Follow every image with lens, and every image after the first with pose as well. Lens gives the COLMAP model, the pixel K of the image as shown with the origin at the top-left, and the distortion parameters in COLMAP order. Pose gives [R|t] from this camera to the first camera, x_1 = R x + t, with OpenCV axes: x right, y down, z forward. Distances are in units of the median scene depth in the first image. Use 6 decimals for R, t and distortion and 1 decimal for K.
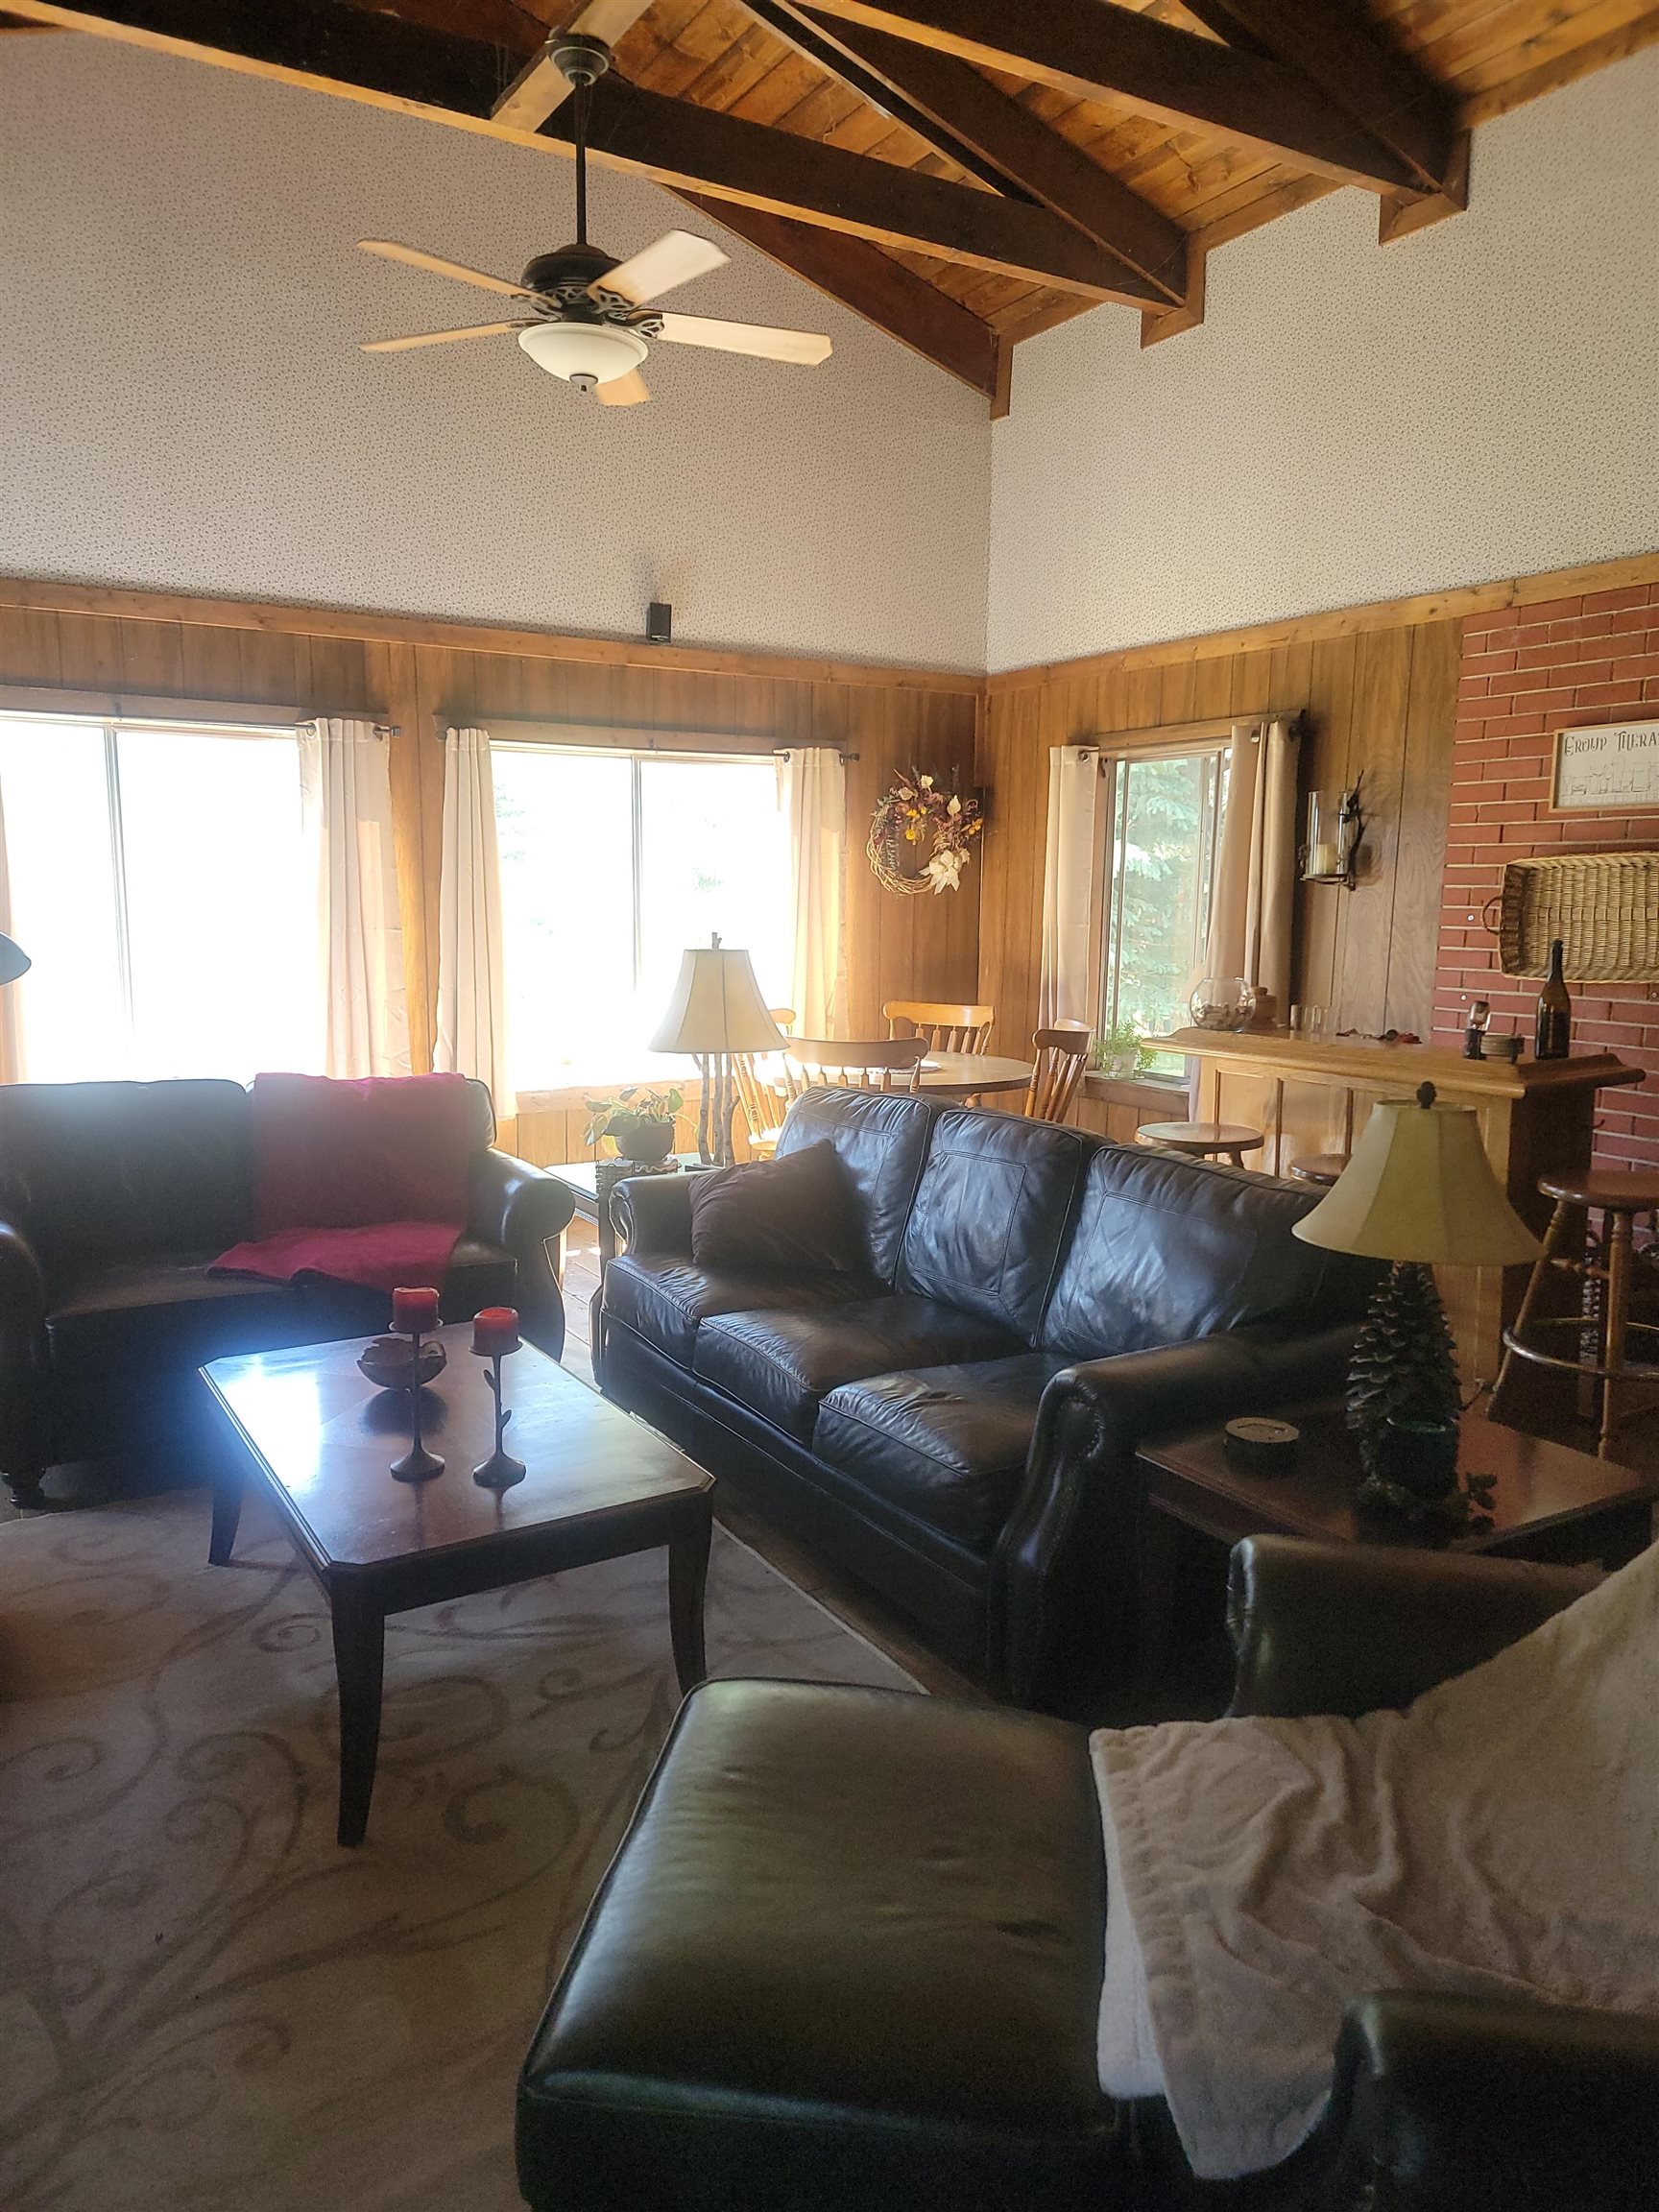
lens RADIAL K [[1515.8, 0, 819.6], [0, 1515.8, 1133.0], [0, 0, 1]] dist [0.075755, -0.055251]
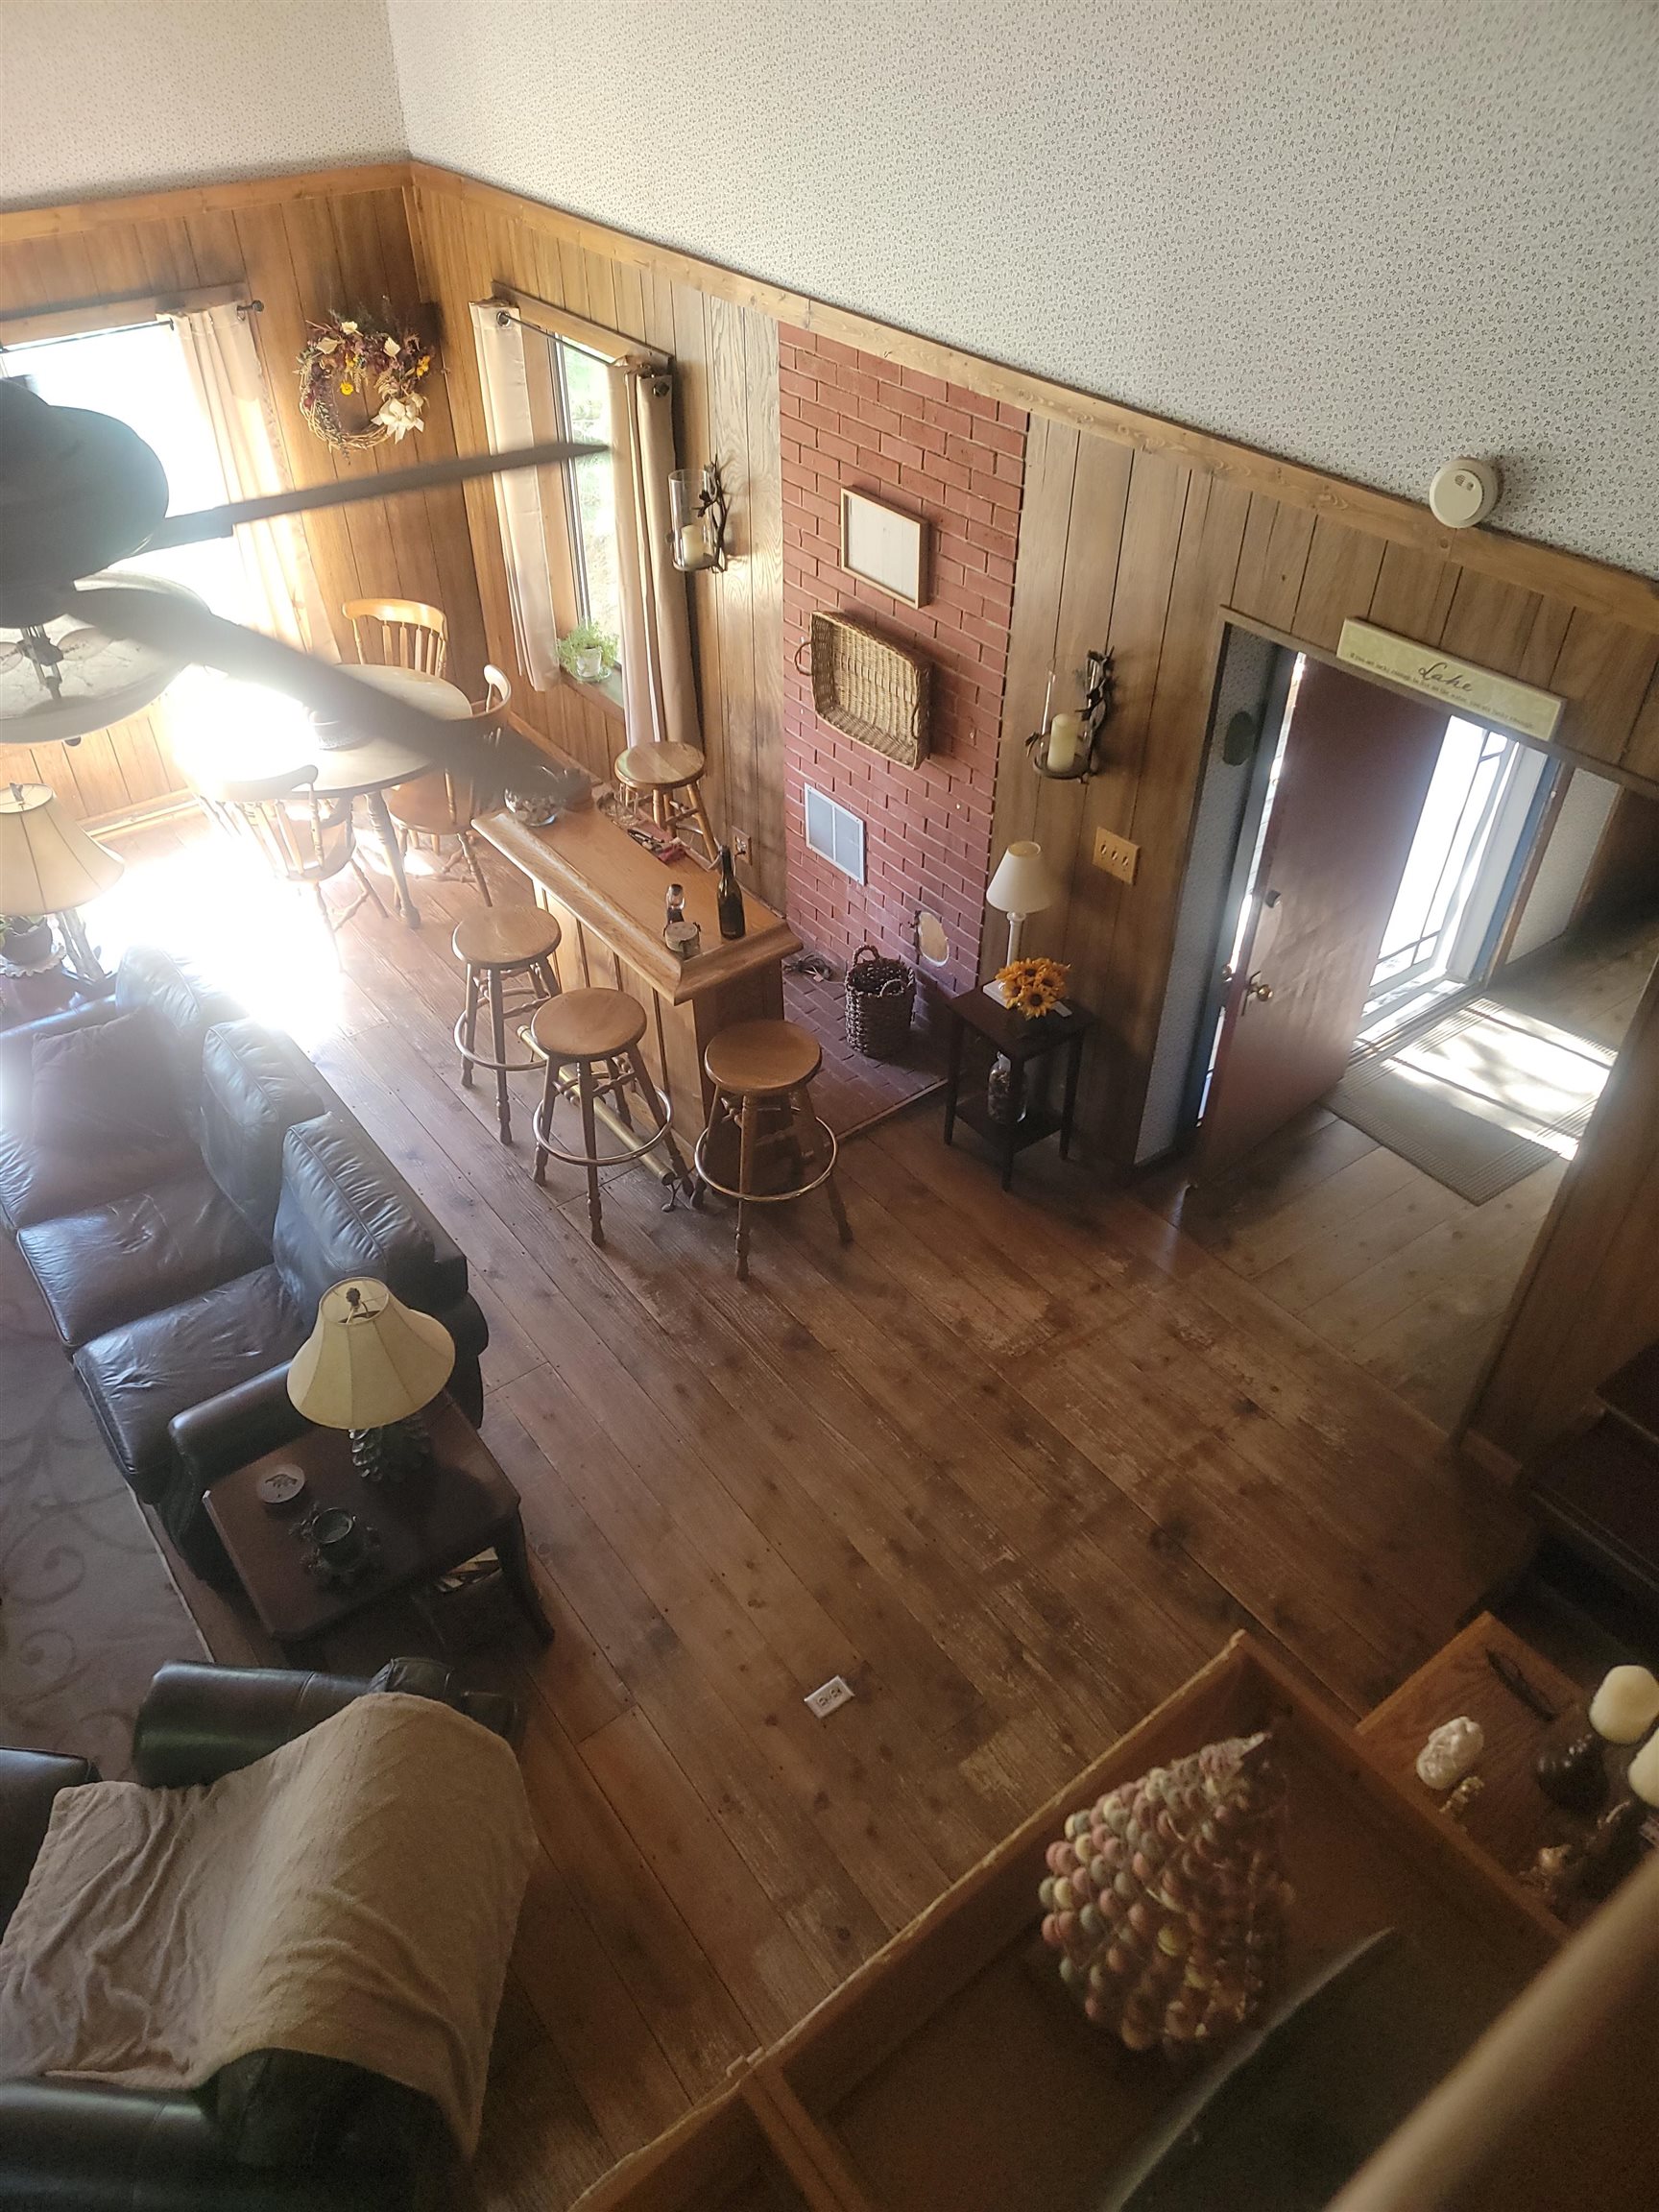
lens RADIAL K [[1515.8, 0, 819.6], [0, 1515.8, 1133.0], [0, 0, 1]] dist [0.075755, -0.055251]
pose [[0.995246, -0.075353, 0.061696, 0.262728], [0.031668, 0.849480, 0.526669, -0.308398], [-0.092096, -0.522212, 0.847829, -0.053626]]
